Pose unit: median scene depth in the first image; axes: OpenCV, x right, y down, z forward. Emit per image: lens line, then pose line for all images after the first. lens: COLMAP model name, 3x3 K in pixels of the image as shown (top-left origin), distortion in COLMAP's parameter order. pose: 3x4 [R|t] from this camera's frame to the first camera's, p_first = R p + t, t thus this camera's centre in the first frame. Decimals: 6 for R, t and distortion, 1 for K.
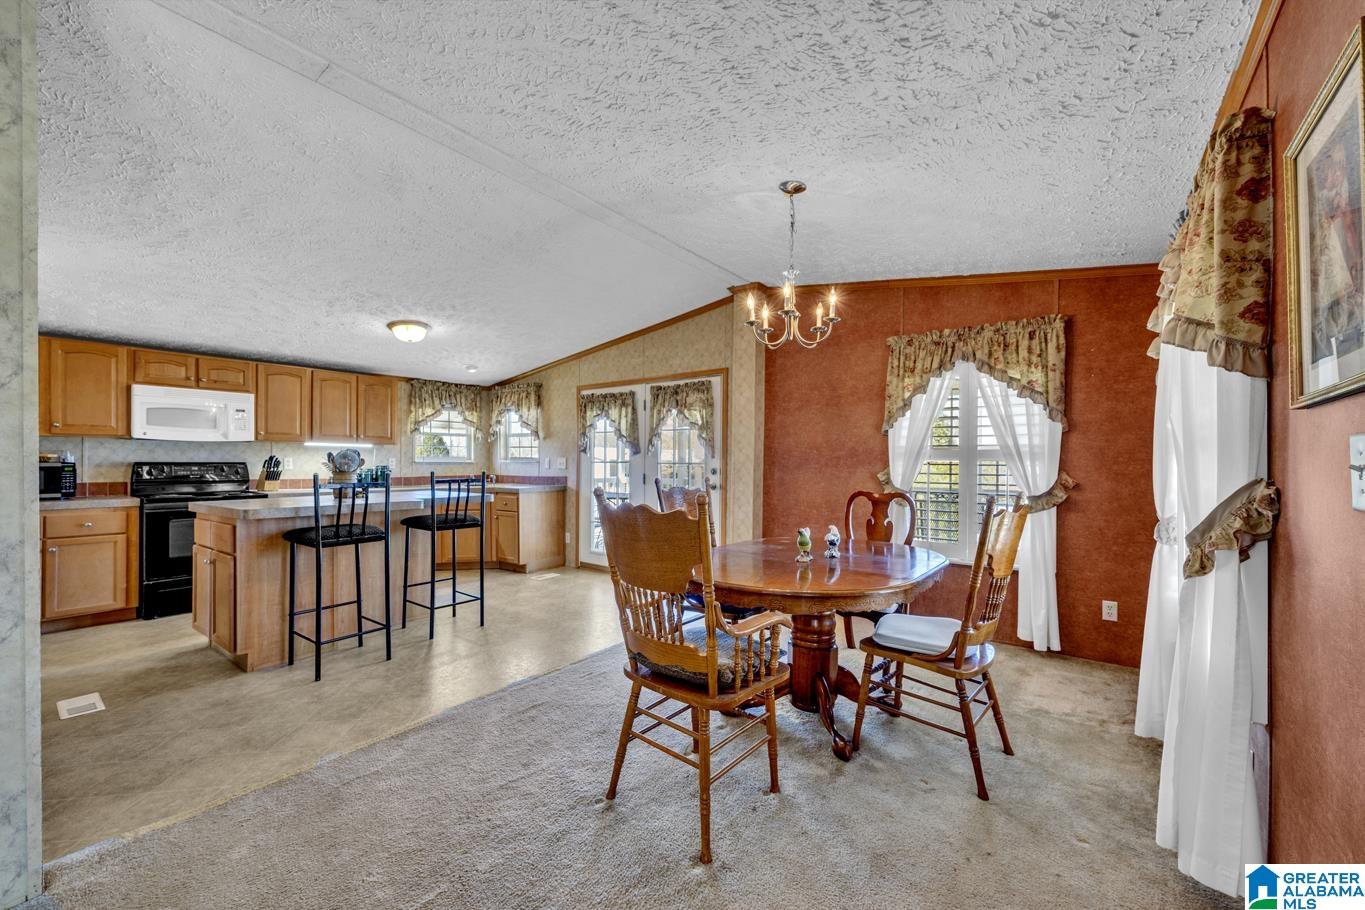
lens RADIAL K [[536.3, 0, 680.4], [0, 536.3, 458.9], [0, 0, 1]] dist [-0.000106, 0.000198]
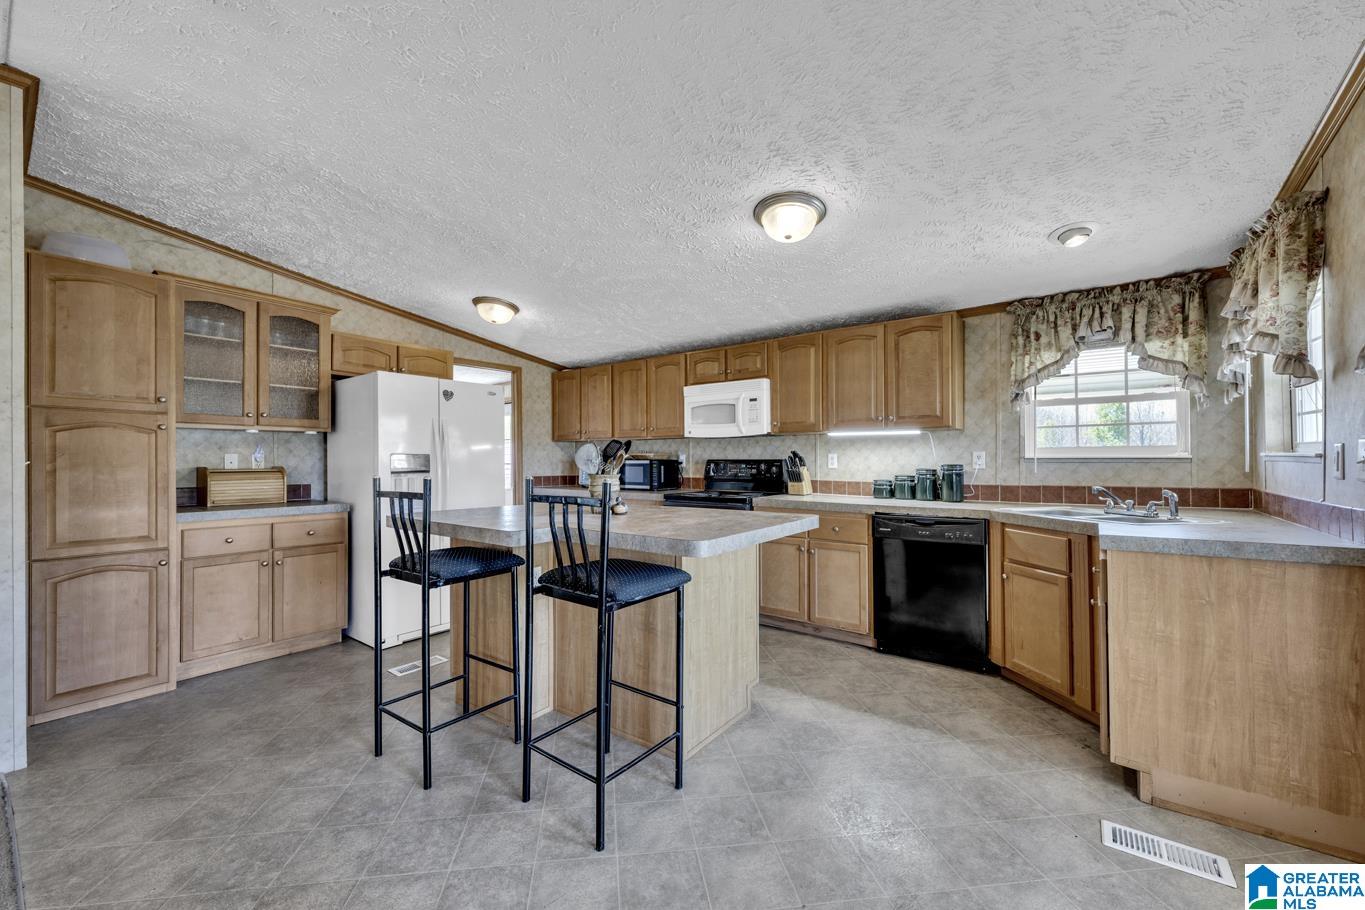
lens RADIAL K [[536.3, 0, 681.7], [0, 536.3, 461.0], [0, 0, 1]] dist [-0.000106, 0.000198]
pose [[0.014794, 0.000051, -0.999891, 0.050595], [0.010220, 0.999948, 0.000203, 0.008970], [0.999838, -0.010222, 0.014793, 1.086842]]
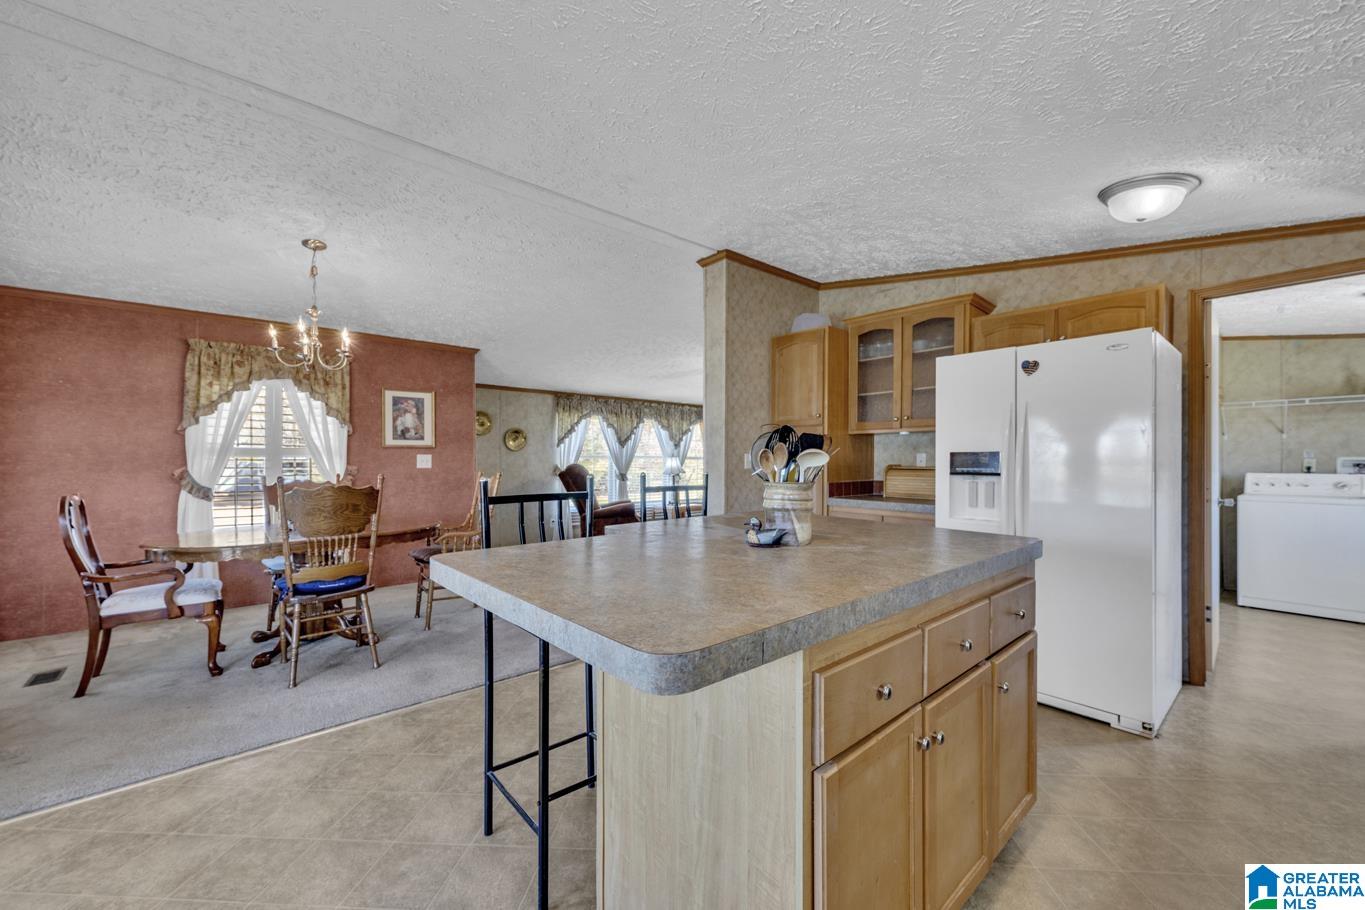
lens RADIAL K [[536.3, 0, 686.7], [0, 536.3, 461.2], [0, 0, 1]] dist [-0.000106, 0.000198]
pose [[-0.982052, -0.002698, 0.188589, -0.553400], [-0.003799, 0.999978, -0.005477, 0.011062], [-0.188570, -0.006095, -0.982041, 1.395994]]
